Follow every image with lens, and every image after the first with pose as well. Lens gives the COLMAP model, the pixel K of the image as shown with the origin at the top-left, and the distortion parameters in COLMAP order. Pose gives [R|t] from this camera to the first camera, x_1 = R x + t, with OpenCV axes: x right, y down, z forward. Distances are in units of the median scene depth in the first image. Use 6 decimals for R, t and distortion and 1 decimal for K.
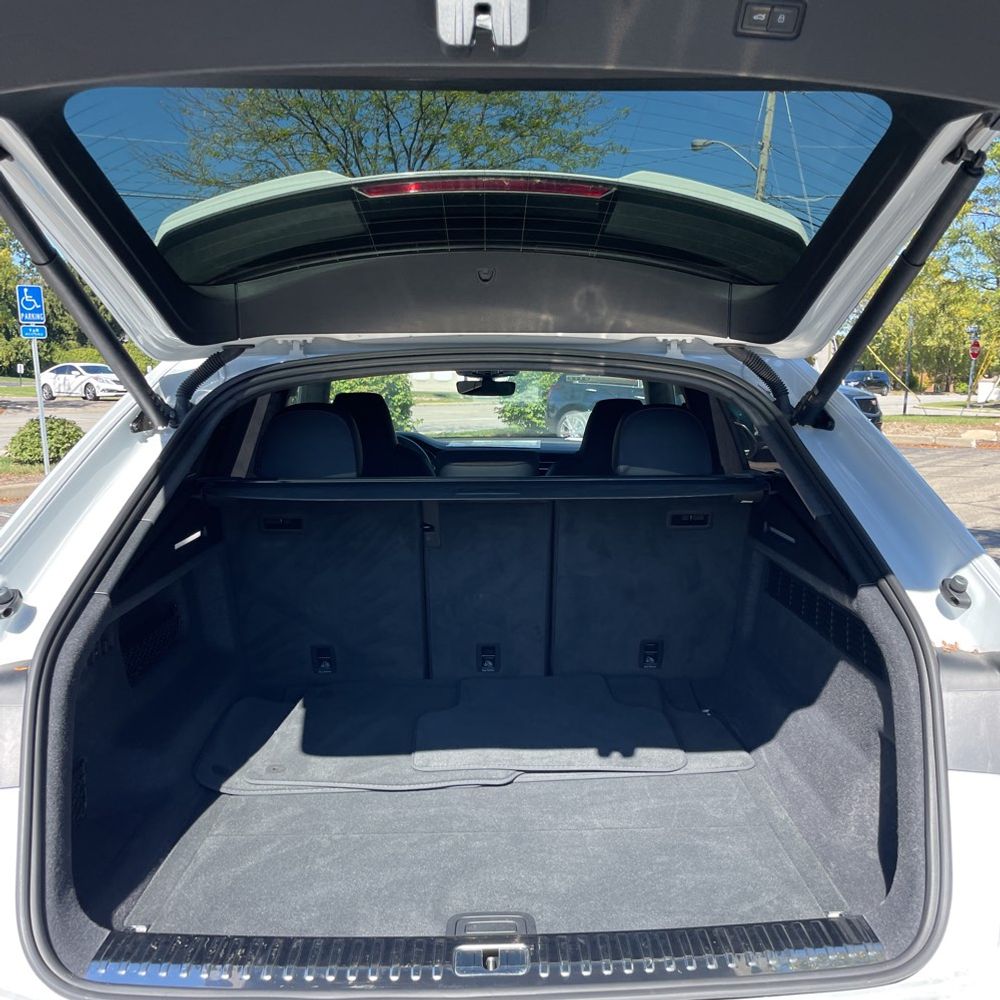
lens RADIAL K [[991.9, 0, 505.4], [0, 991.9, 518.5], [0, 0, 1]] dist [0.077635, -0.107816]
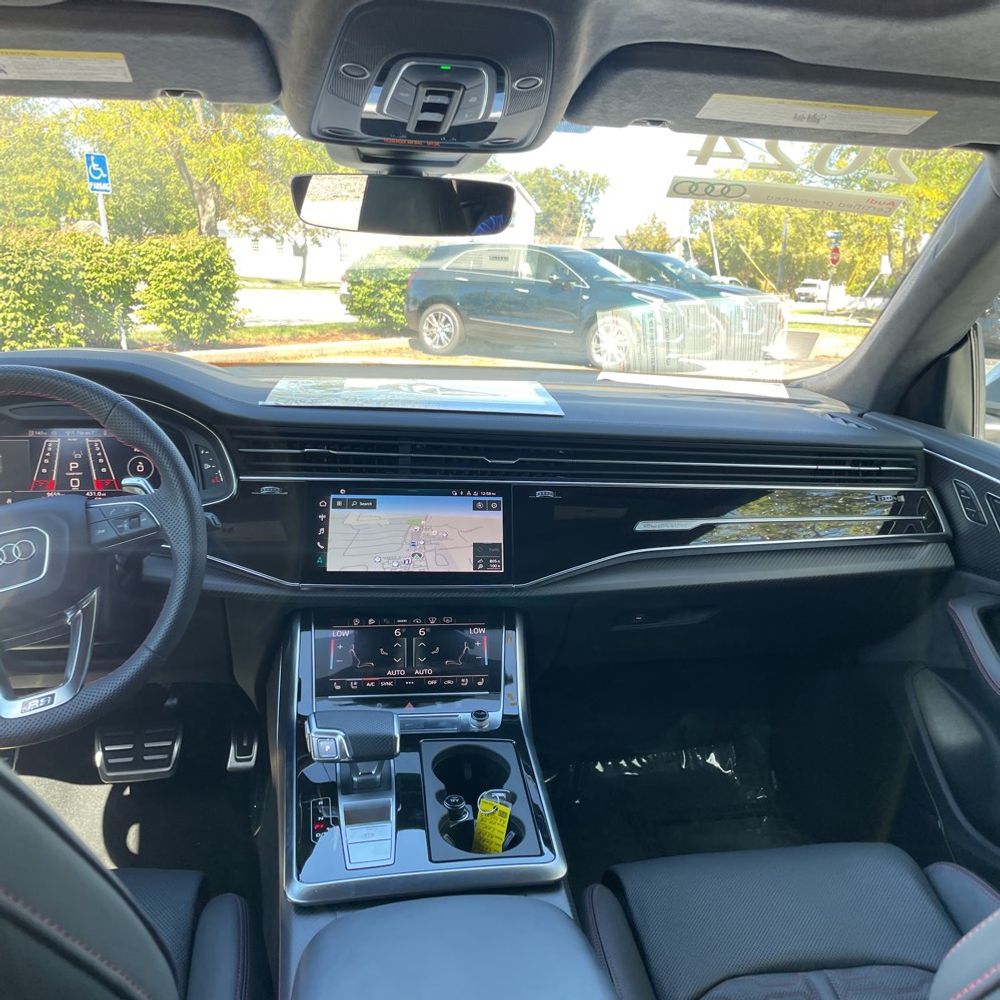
lens RADIAL K [[991.9, 0, 505.4], [0, 991.9, 518.5], [0, 0, 1]] dist [0.077635, -0.107816]
pose [[0.987712, -0.000083, 0.156286, -0.006047], [-0.015729, 0.994870, 0.099930, -0.014273], [-0.155493, -0.101160, 0.982644, 0.154188]]
